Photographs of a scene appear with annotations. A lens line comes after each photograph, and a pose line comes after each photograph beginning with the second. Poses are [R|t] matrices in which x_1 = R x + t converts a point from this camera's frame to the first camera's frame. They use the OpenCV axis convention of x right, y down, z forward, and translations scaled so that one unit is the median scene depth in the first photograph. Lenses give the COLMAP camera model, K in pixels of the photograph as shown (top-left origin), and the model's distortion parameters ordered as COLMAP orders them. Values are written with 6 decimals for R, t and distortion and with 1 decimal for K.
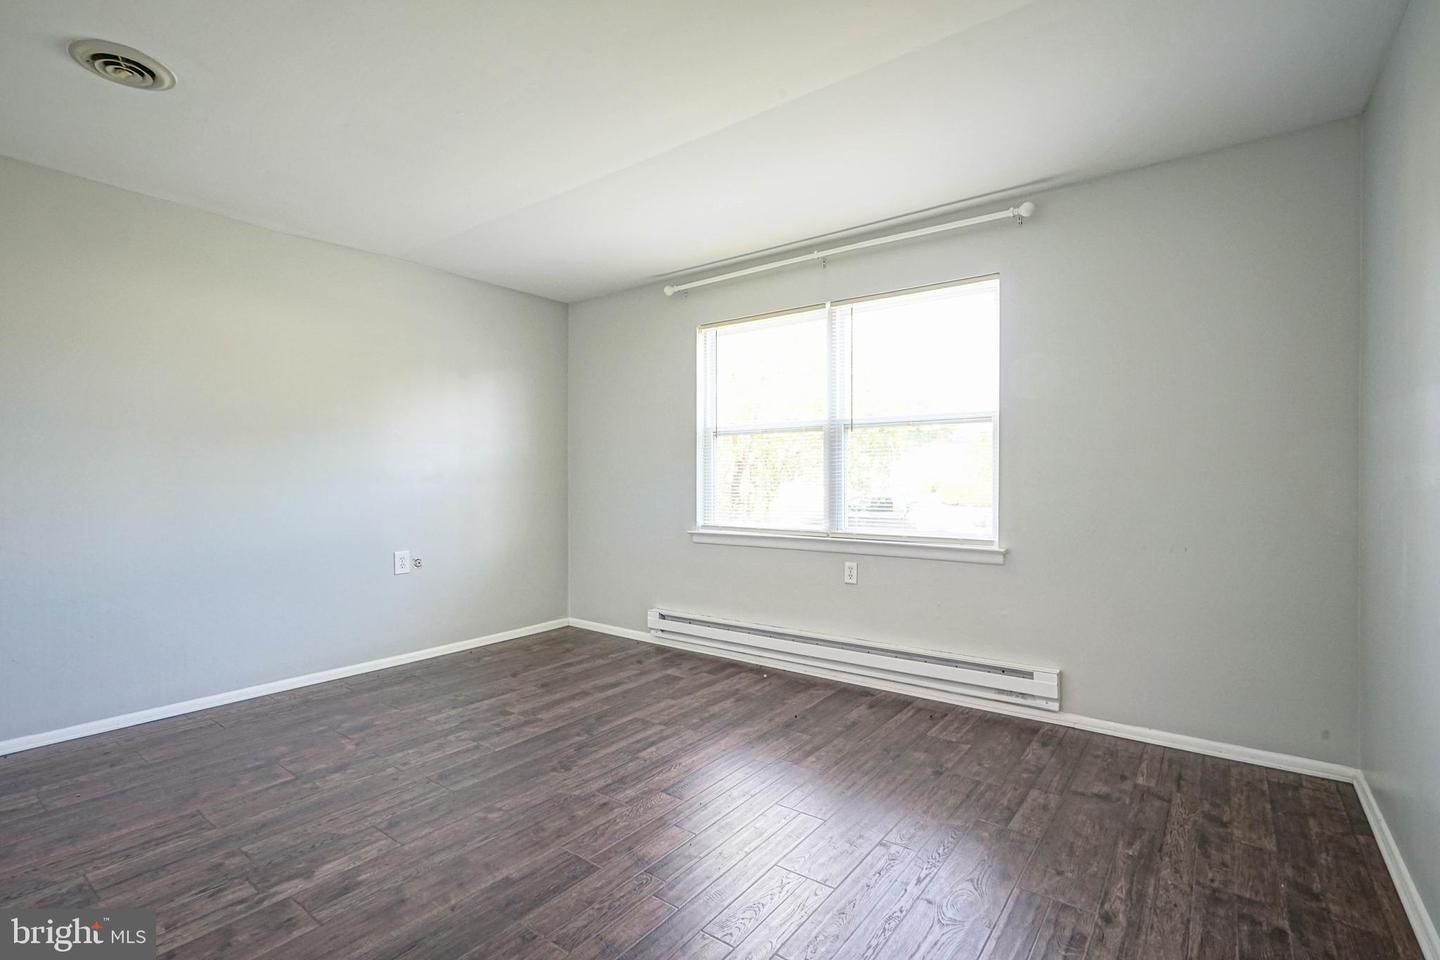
lens RADIAL K [[671.1, 0, 714.4], [0, 671.1, 477.2], [0, 0, 1]] dist [-0.002819, -0.000091]
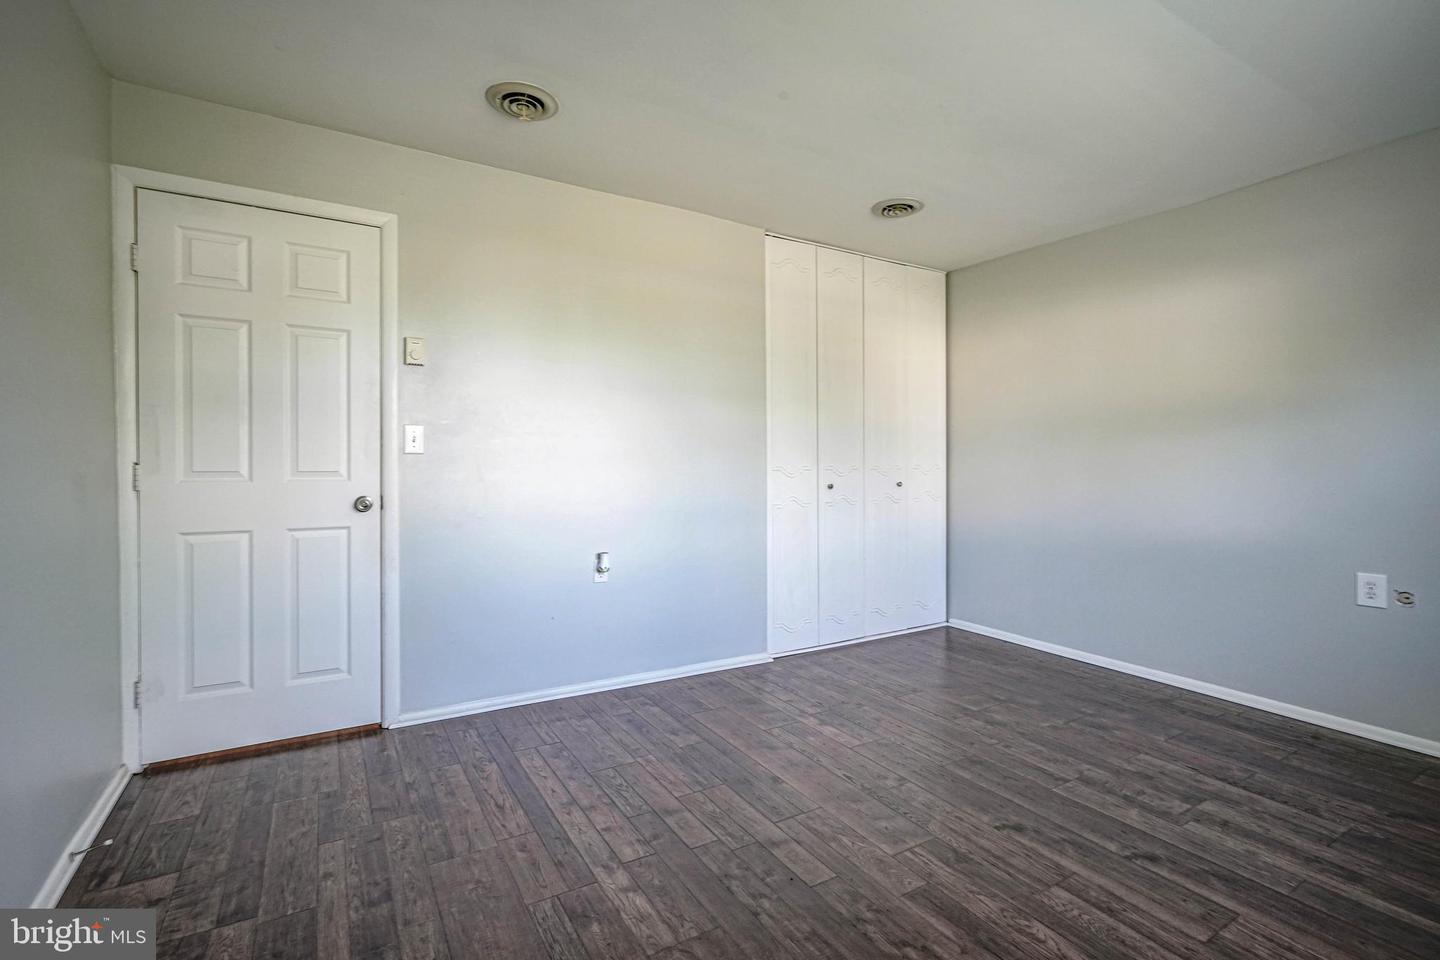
lens RADIAL K [[671.1, 0, 714.4], [0, 671.1, 477.2], [0, 0, 1]] dist [-0.002819, -0.000091]
pose [[-0.382597, 0.021885, -0.923656, 0.567471], [-0.006552, 0.999630, 0.026399, -0.003018], [0.923892, 0.016152, -0.382312, 0.866581]]
